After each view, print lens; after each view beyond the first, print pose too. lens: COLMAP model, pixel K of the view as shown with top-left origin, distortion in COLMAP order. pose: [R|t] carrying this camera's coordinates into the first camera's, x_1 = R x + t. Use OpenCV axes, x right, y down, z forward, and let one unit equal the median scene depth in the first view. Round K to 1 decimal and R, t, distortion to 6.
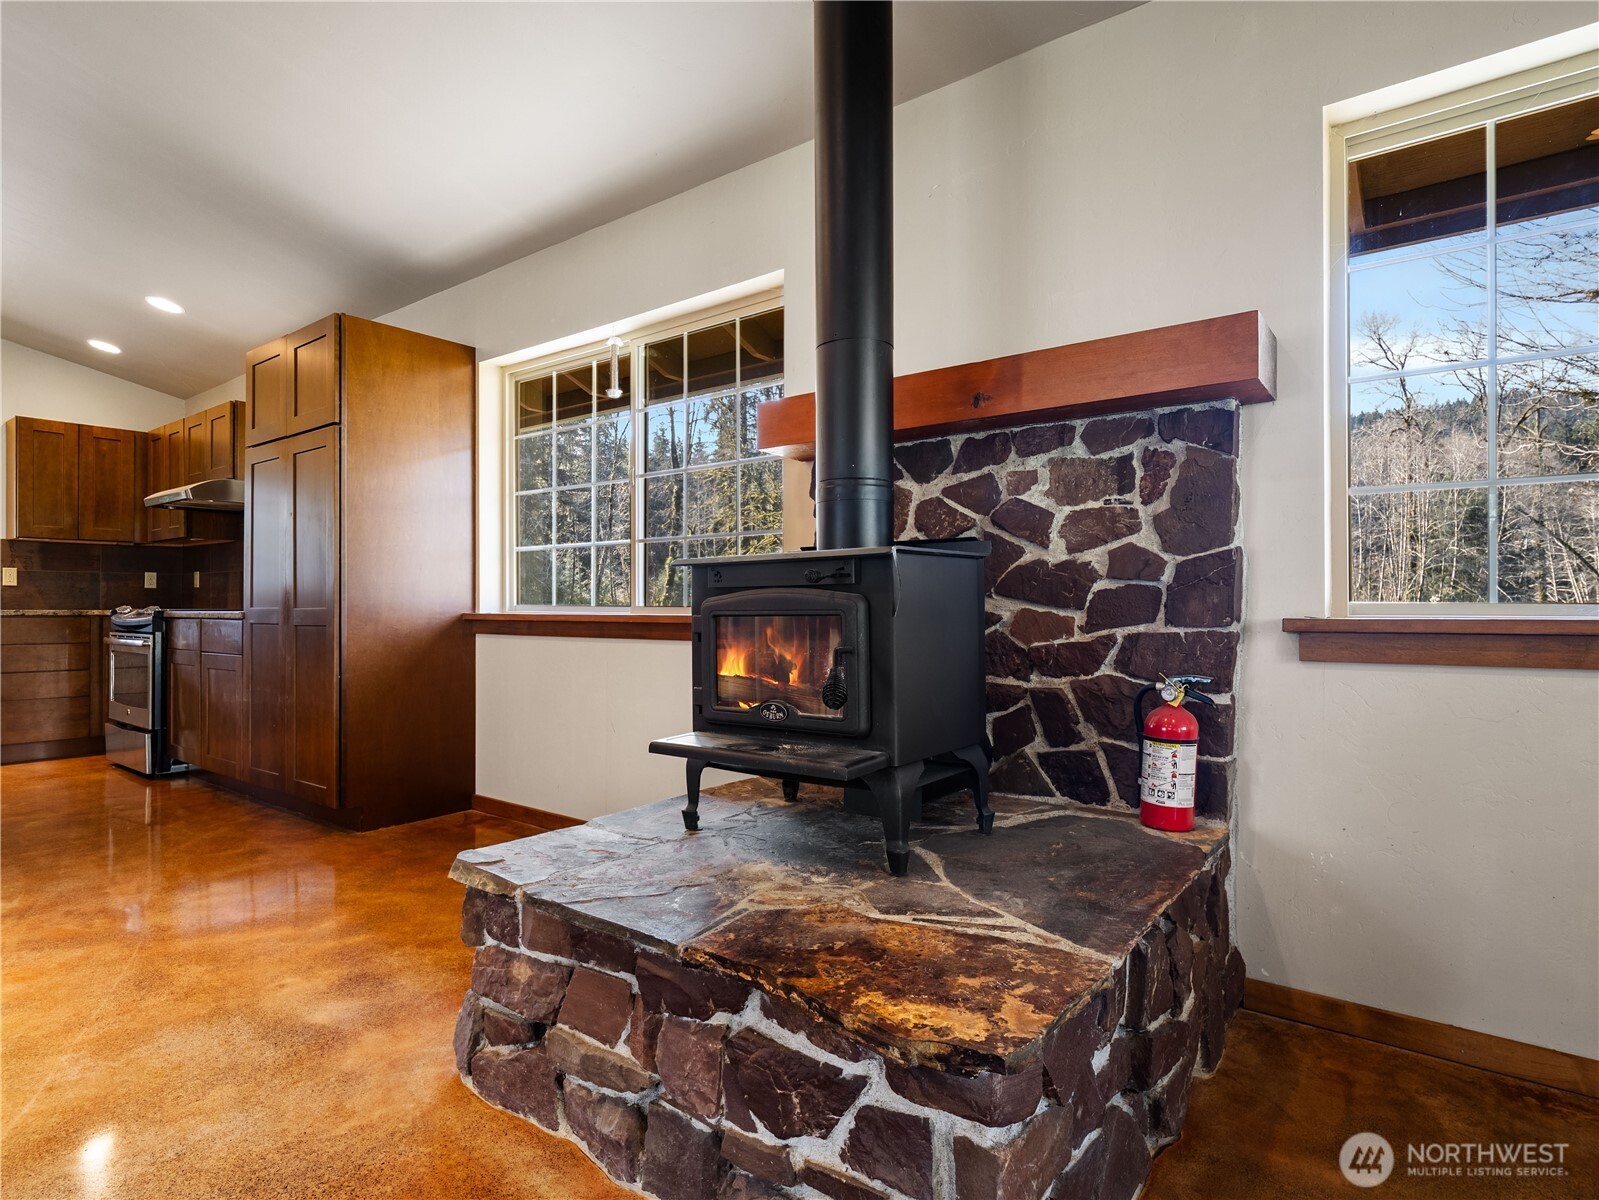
lens RADIAL K [[859.1, 0, 787.6], [0, 859.1, 603.9], [0, 0, 1]] dist [-0.006823, 0.002963]
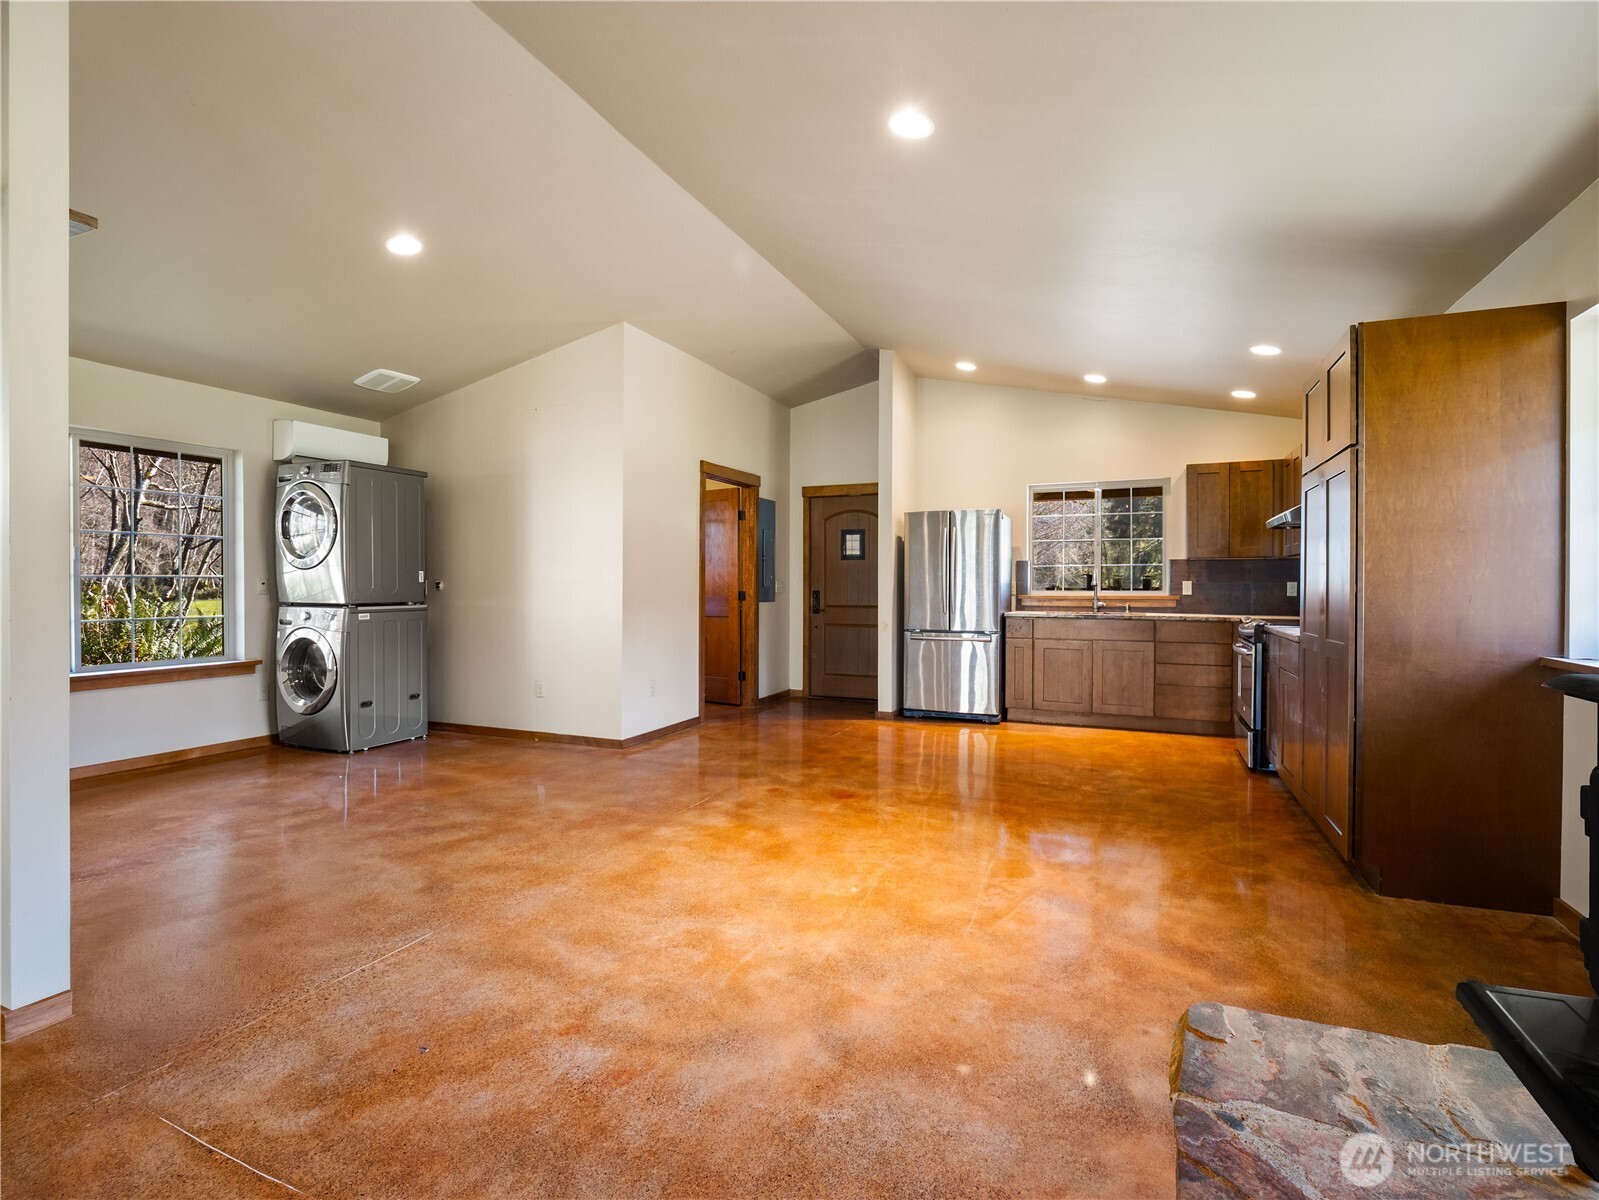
lens RADIAL K [[768.5, 0, 795.4], [0, 768.5, 592.7], [0, 0, 1]] dist [-0.009977, -0.005143]
pose [[0.244121, 0.009527, -0.969698, 0.107307], [0.003012, 0.999939, 0.010583, -0.054087], [0.969740, -0.005504, 0.244078, 0.189037]]
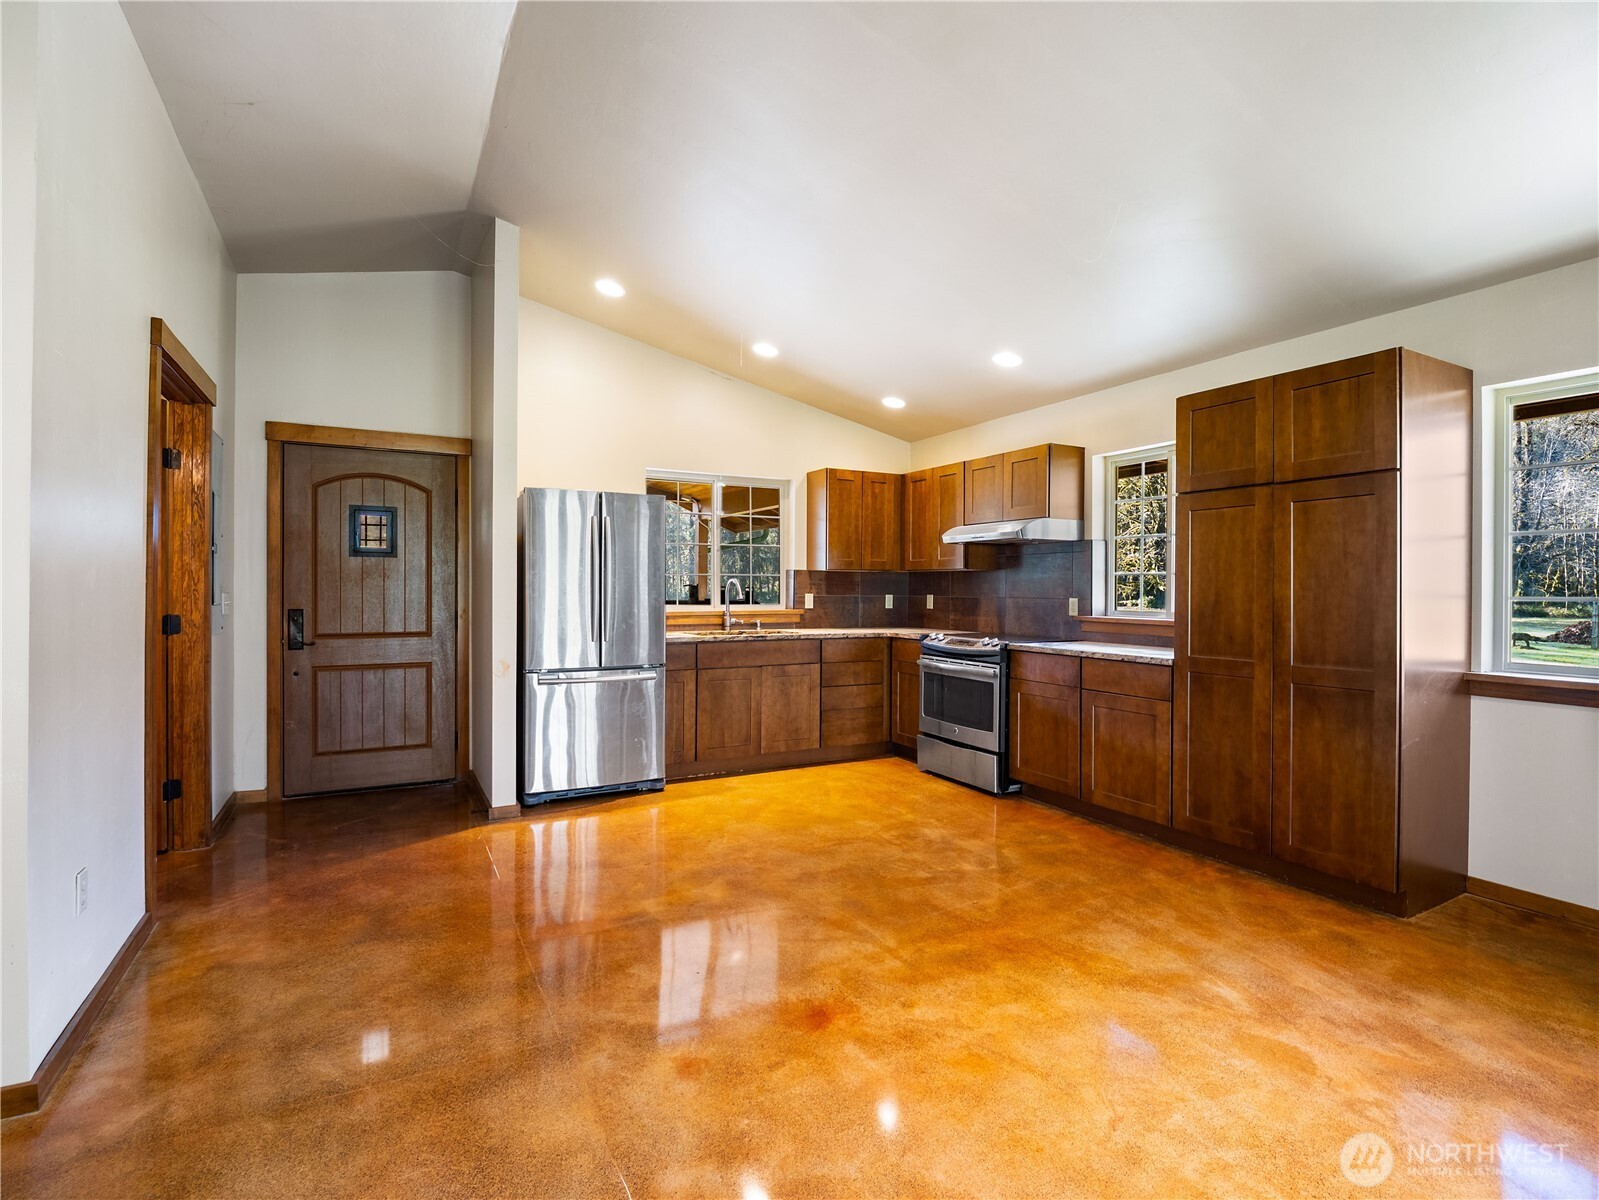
lens RADIAL K [[768.5, 0, 789.8], [0, 768.5, 591.3], [0, 0, 1]] dist [-0.009977, -0.005143]
pose [[0.913057, 0.006226, -0.407784, -0.682287], [-0.003150, 0.999961, 0.008216, -0.075484], [0.407819, -0.006217, 0.913042, 0.001238]]
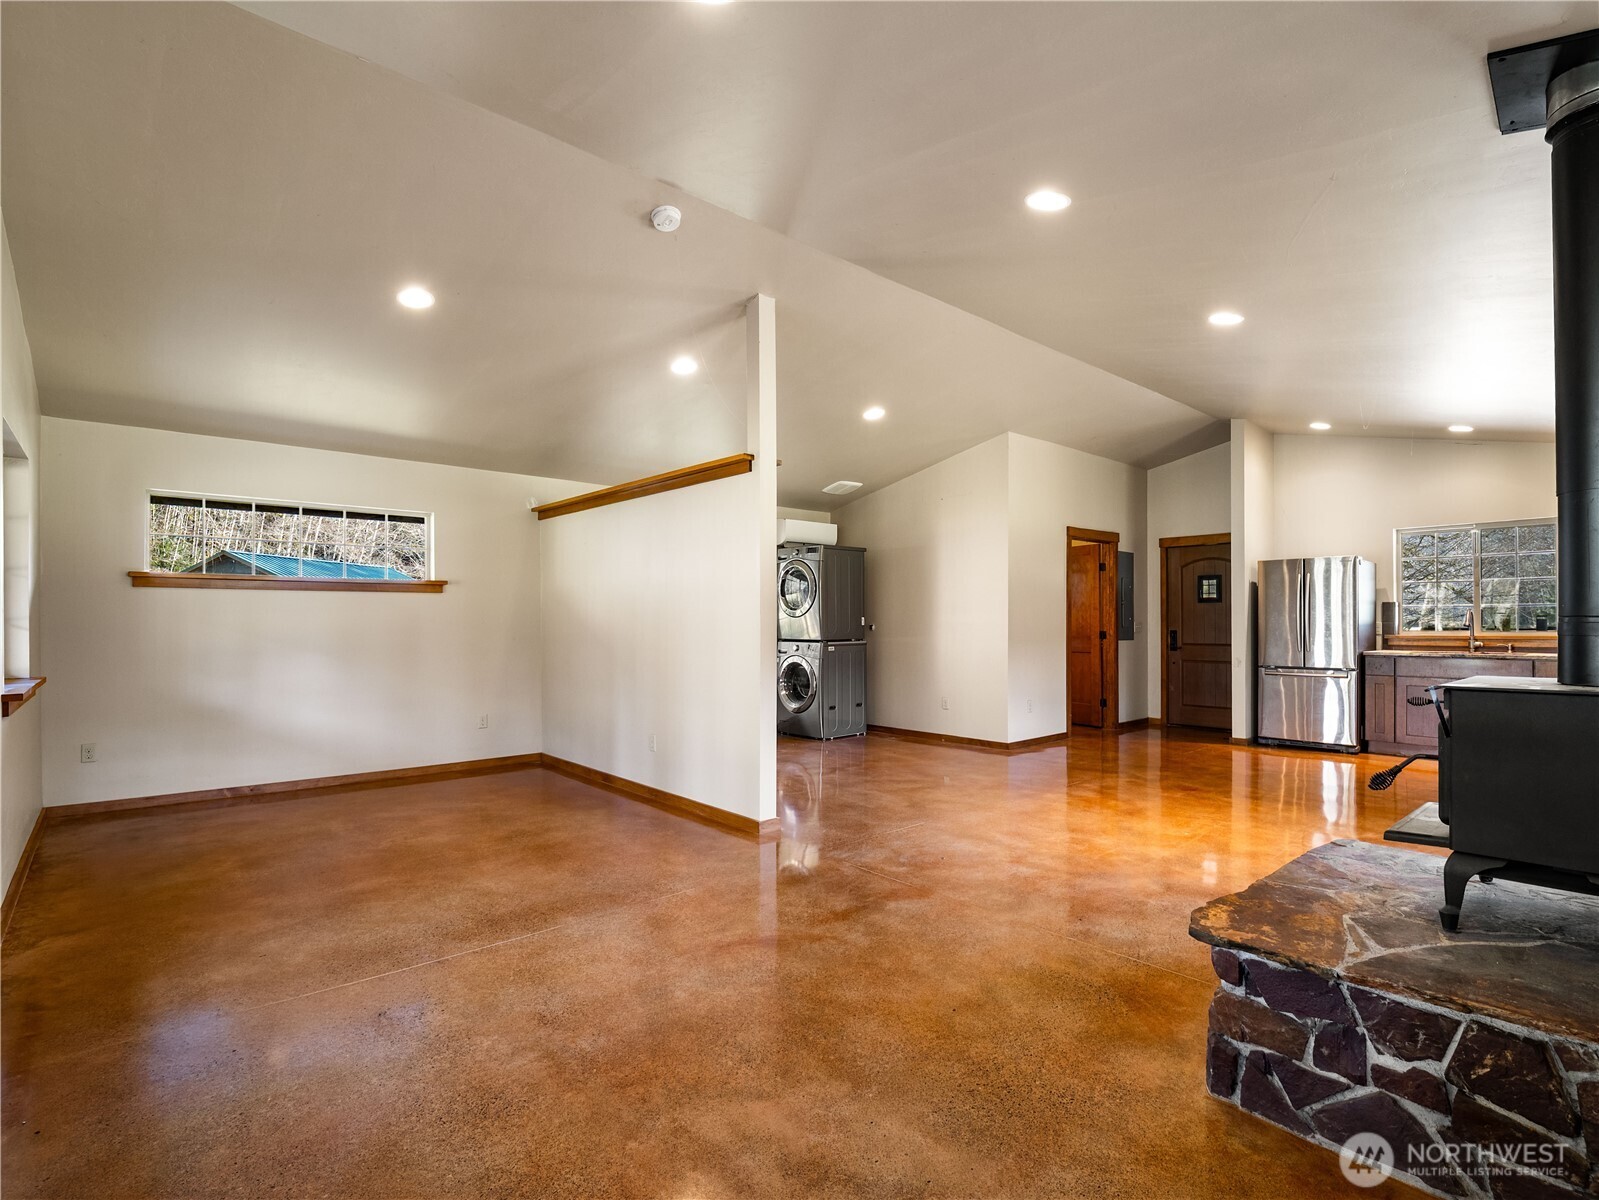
lens RADIAL K [[768.5, 0, 800.6], [0, 768.5, 614.2], [0, 0, 1]] dist [-0.009977, -0.005143]
pose [[-0.194261, -0.008950, -0.980909, 0.595521], [0.007684, 0.999914, -0.010645, -0.069390], [0.980920, -0.009605, -0.194176, 0.094887]]
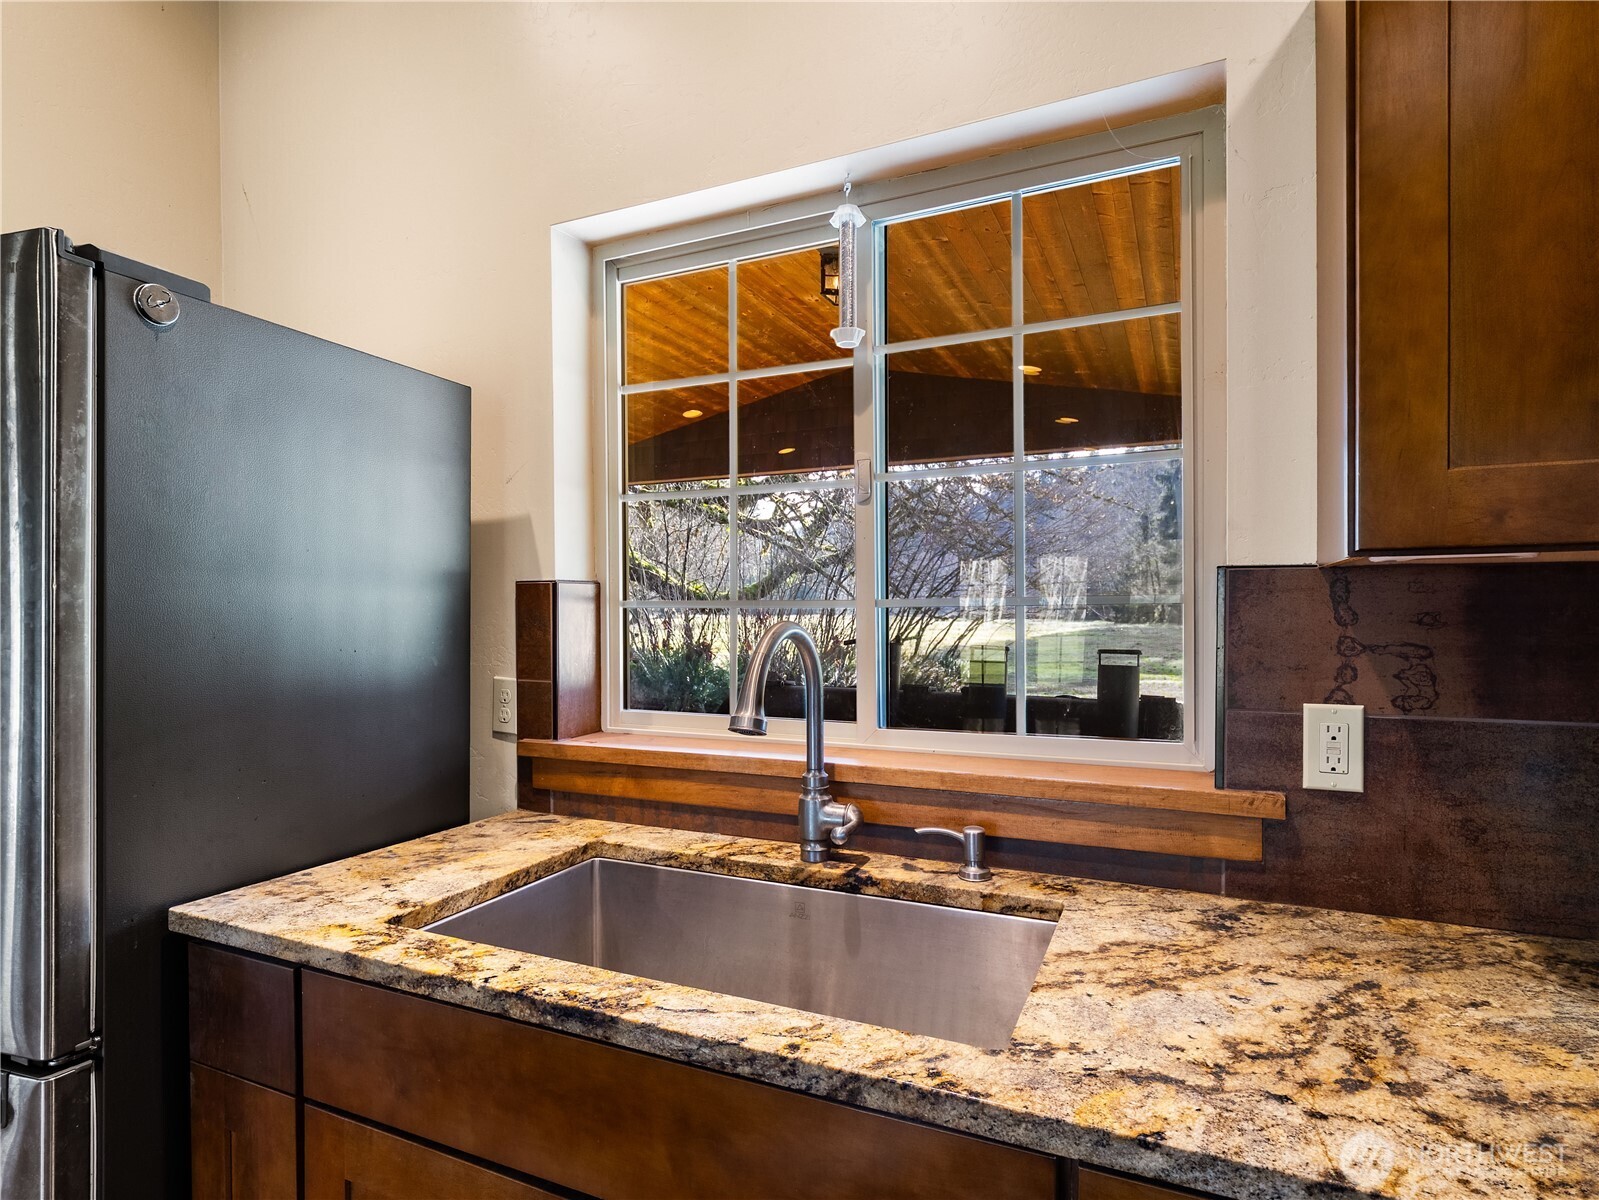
lens RADIAL K [[859.1, 0, 803.8], [0, 859.1, 620.0], [0, 0, 1]] dist [-0.006823, 0.002963]
pose [[0.226960, 0.004353, -0.973894, -1.022442], [0.005963, 0.999965, 0.005859, -0.089415], [0.973886, -0.007137, 0.226926, 1.150786]]
